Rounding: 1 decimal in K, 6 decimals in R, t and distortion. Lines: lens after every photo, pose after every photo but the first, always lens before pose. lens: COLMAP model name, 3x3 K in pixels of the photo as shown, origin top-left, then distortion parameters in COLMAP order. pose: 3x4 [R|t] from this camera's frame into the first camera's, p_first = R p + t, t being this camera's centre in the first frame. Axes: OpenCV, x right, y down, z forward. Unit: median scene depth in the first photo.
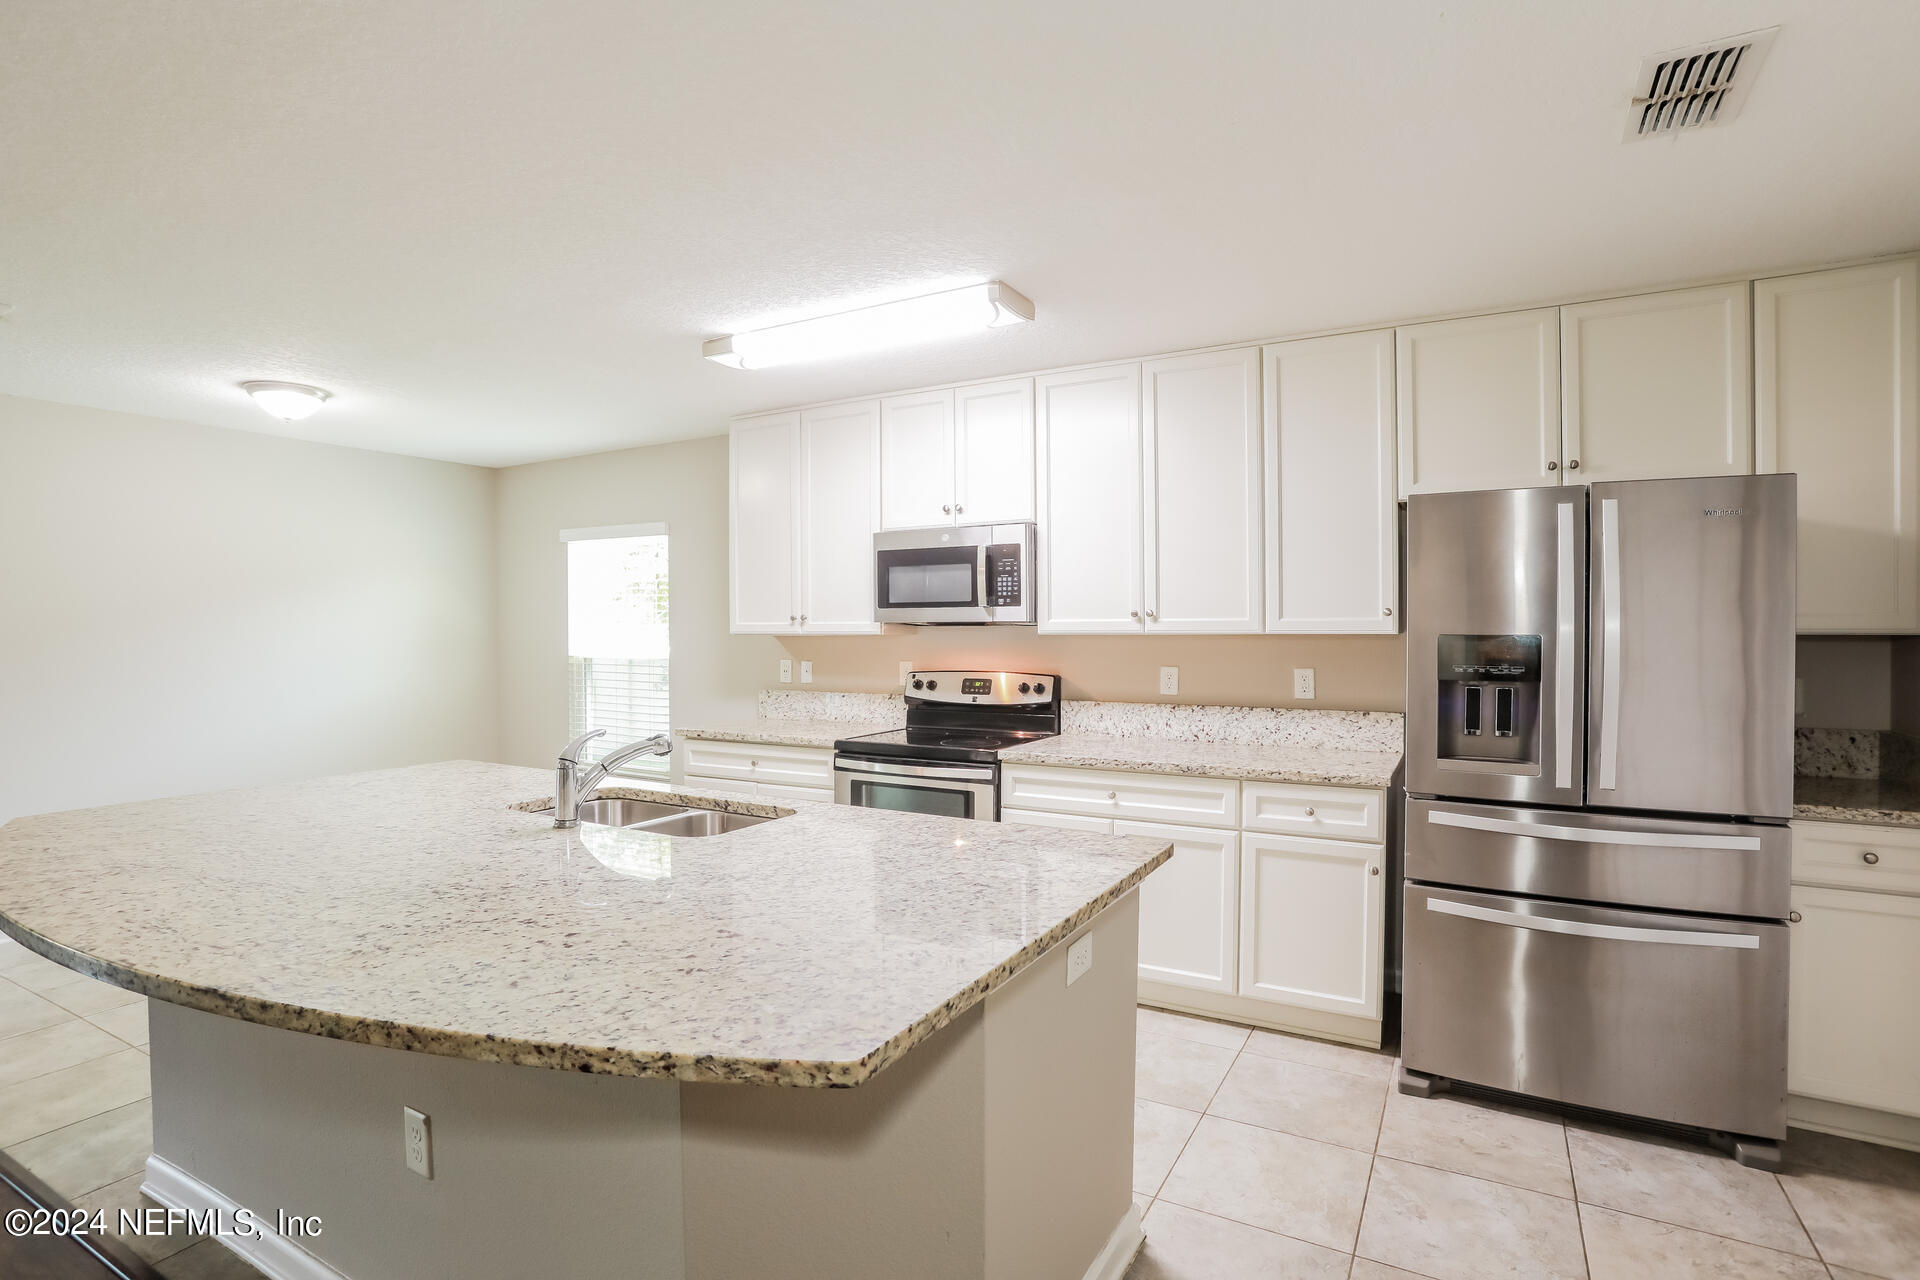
lens RADIAL K [[935.6, 0, 967.7], [0, 935.6, 636.0], [0, 0, 1]] dist [-0.032531, 0.001142]
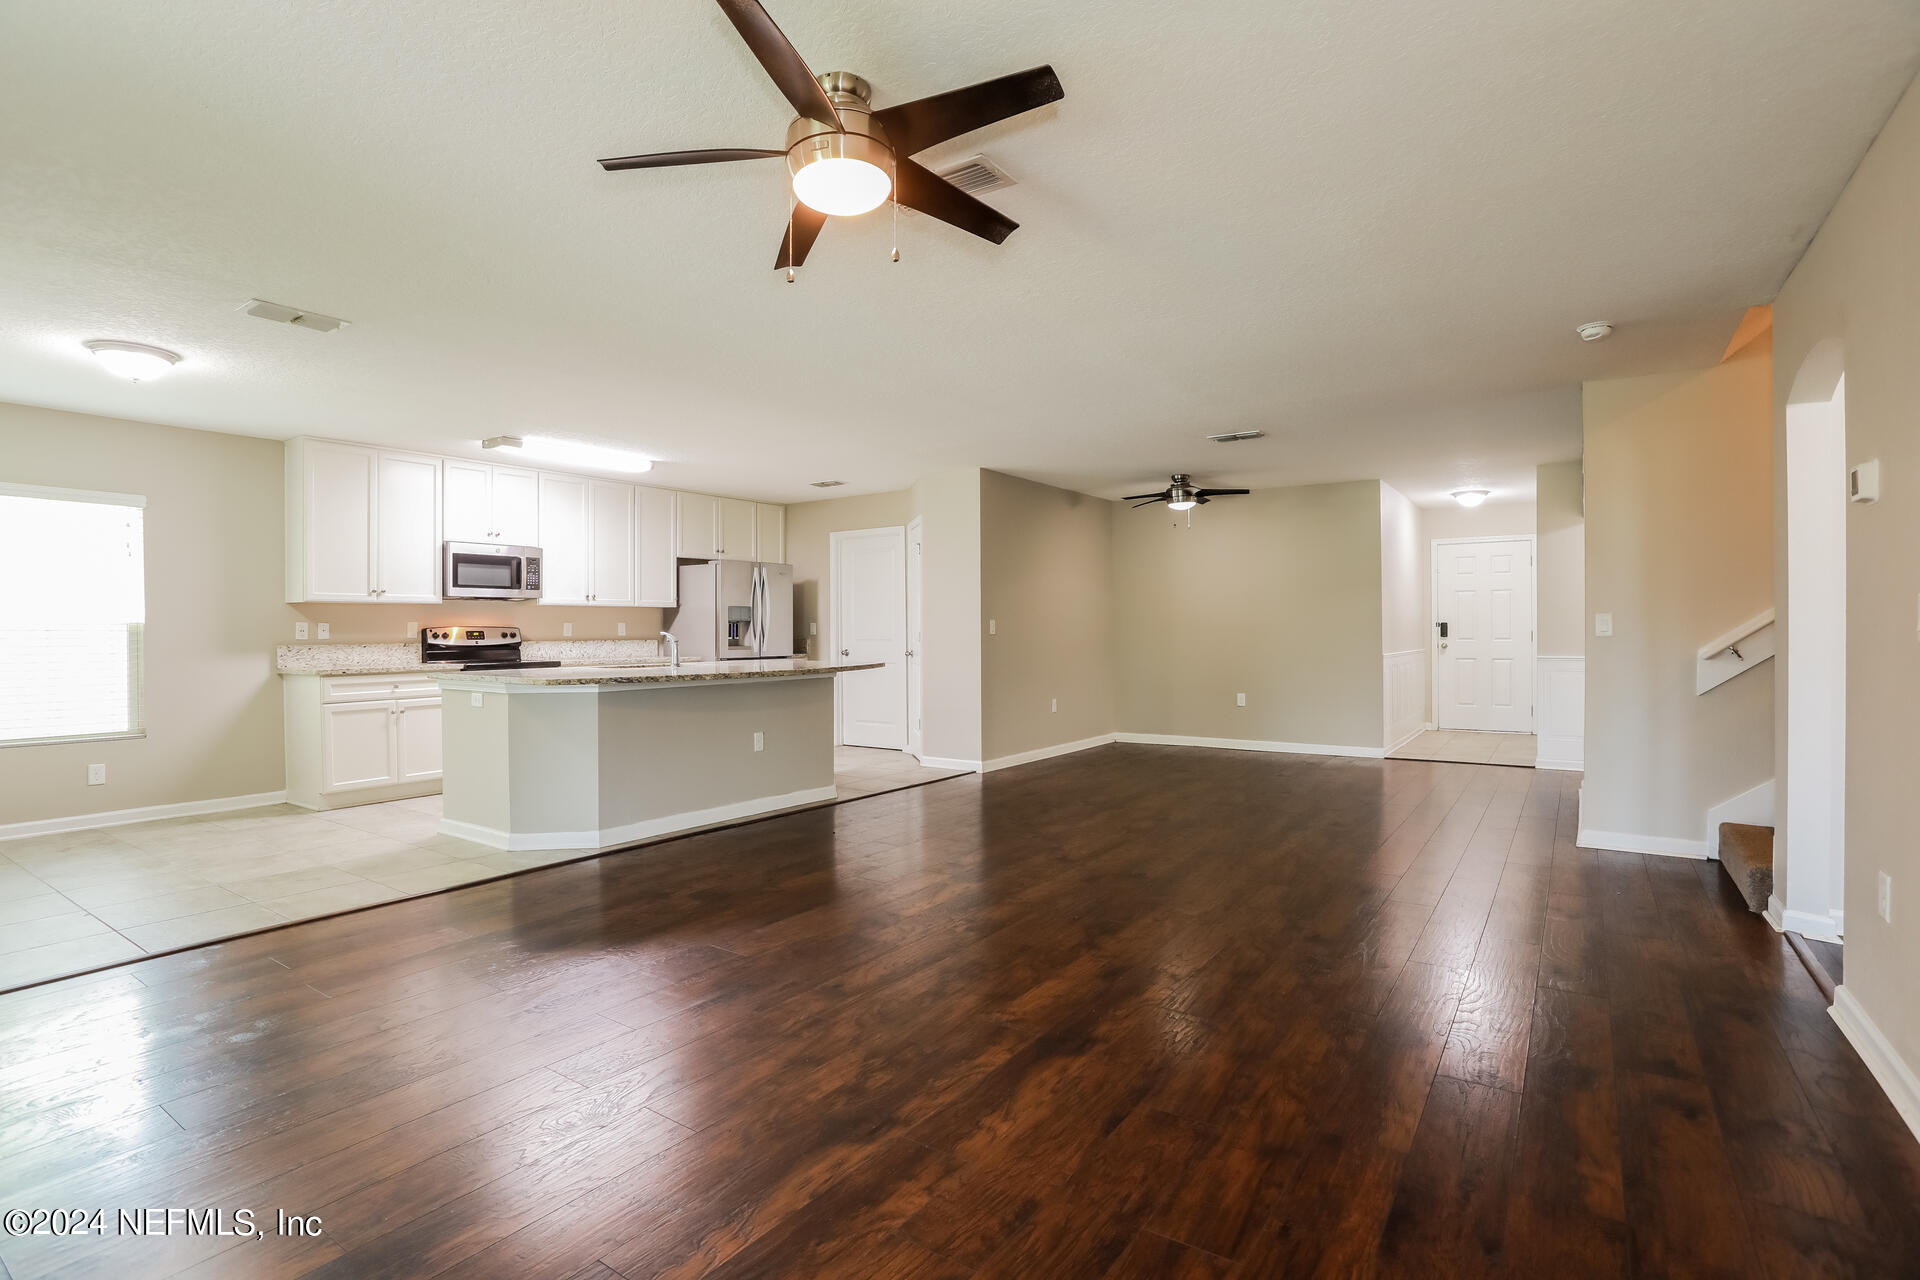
lens RADIAL K [[935.6, 0, 937.1], [0, 935.6, 635.5], [0, 0, 1]] dist [-0.032531, 0.001142]
pose [[0.136996, -0.005989, 0.990554, -1.686334], [0.014567, 0.999886, 0.004030, 0.064238], [-0.990465, 0.013878, 0.137067, -0.080639]]
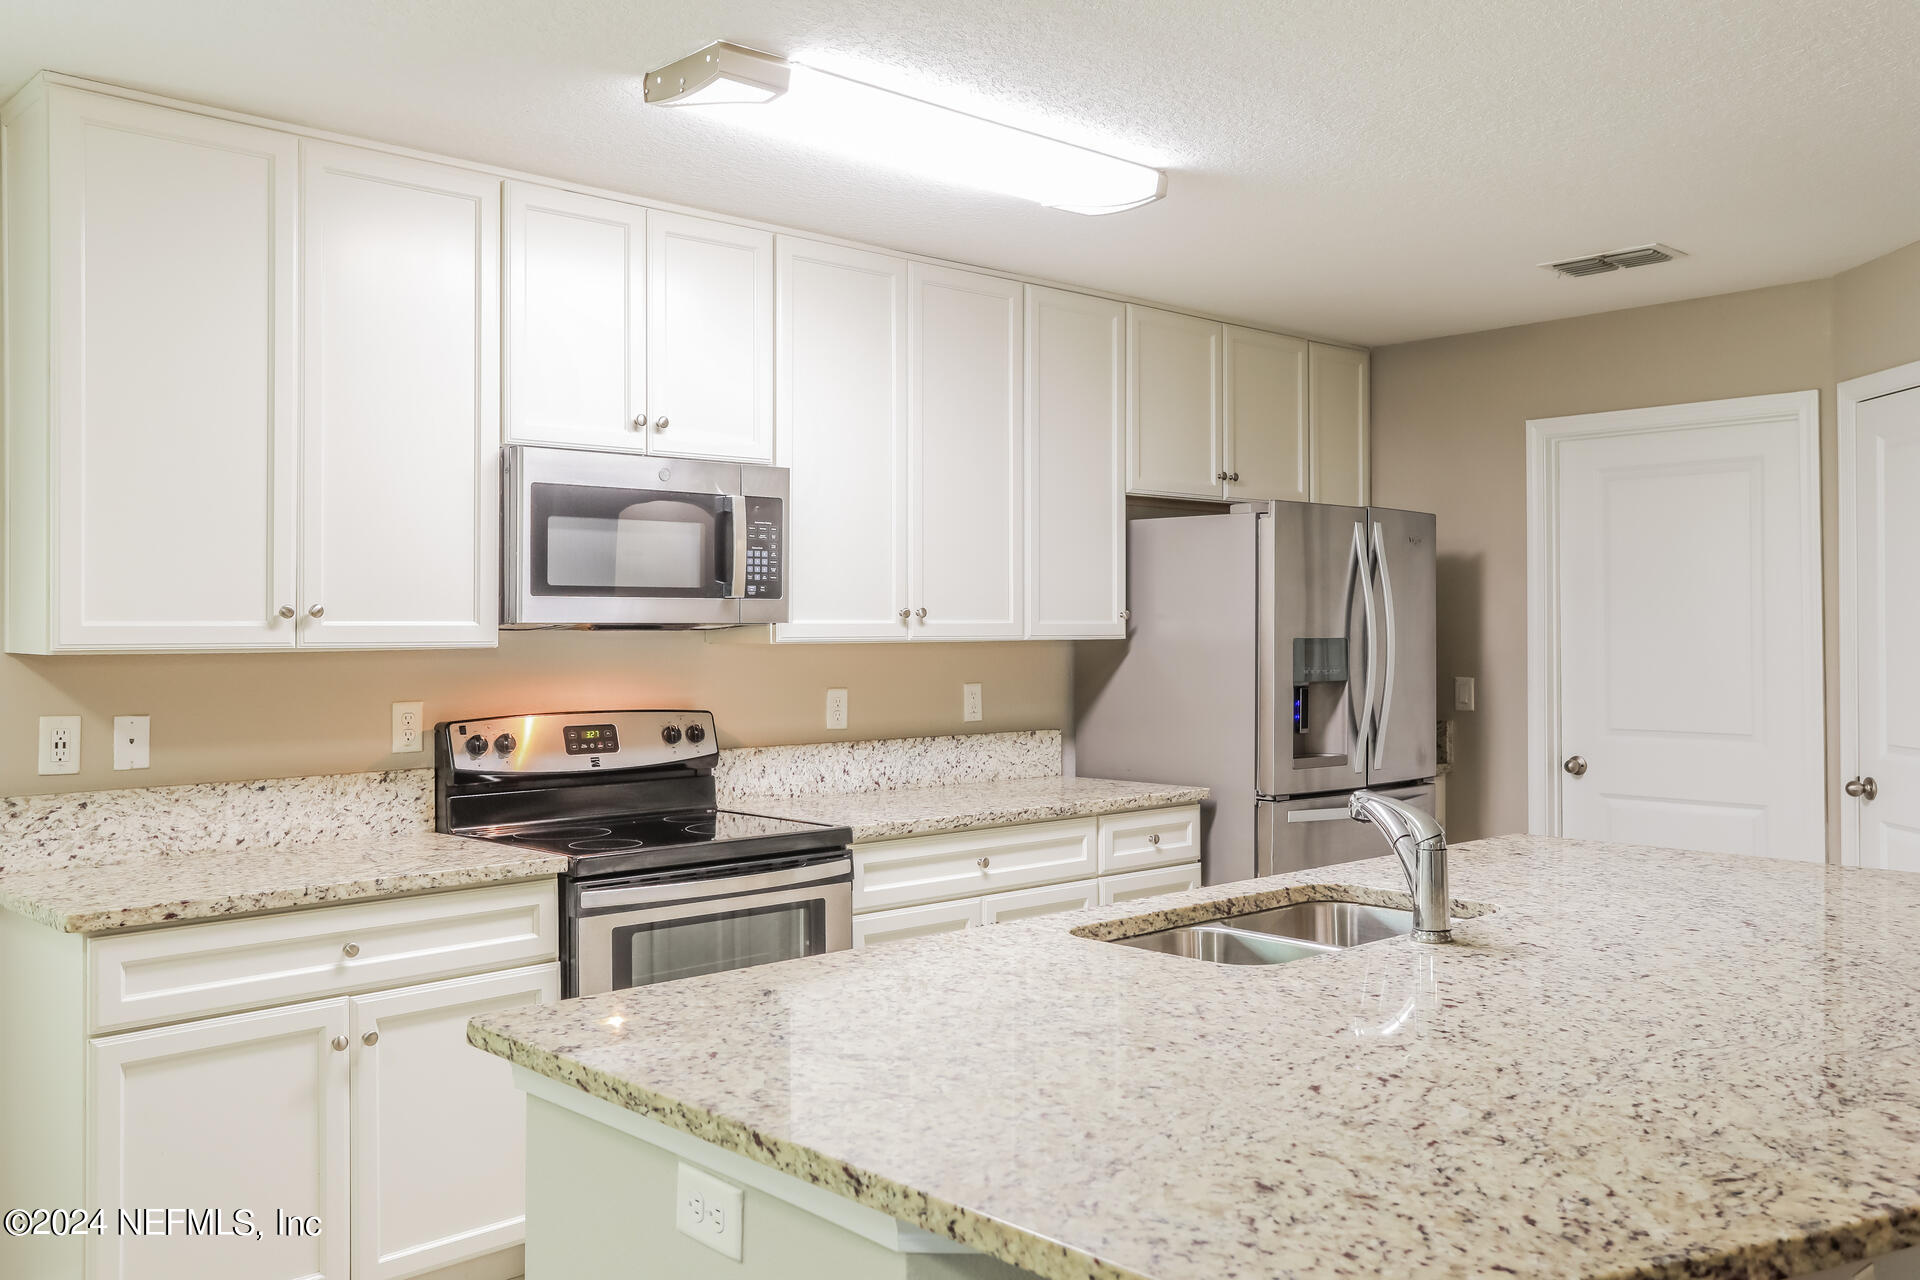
lens RADIAL K [[1638.2, 0, 965.6], [0, 1638.2, 624.5], [0, 0, 1]] dist [0.008599, -0.000779]
pose [[0.322492, 0.002228, 0.946570, -0.903570], [0.009486, 0.999939, -0.005586, -0.007101], [-0.946525, 0.010780, 0.322451, 0.512898]]
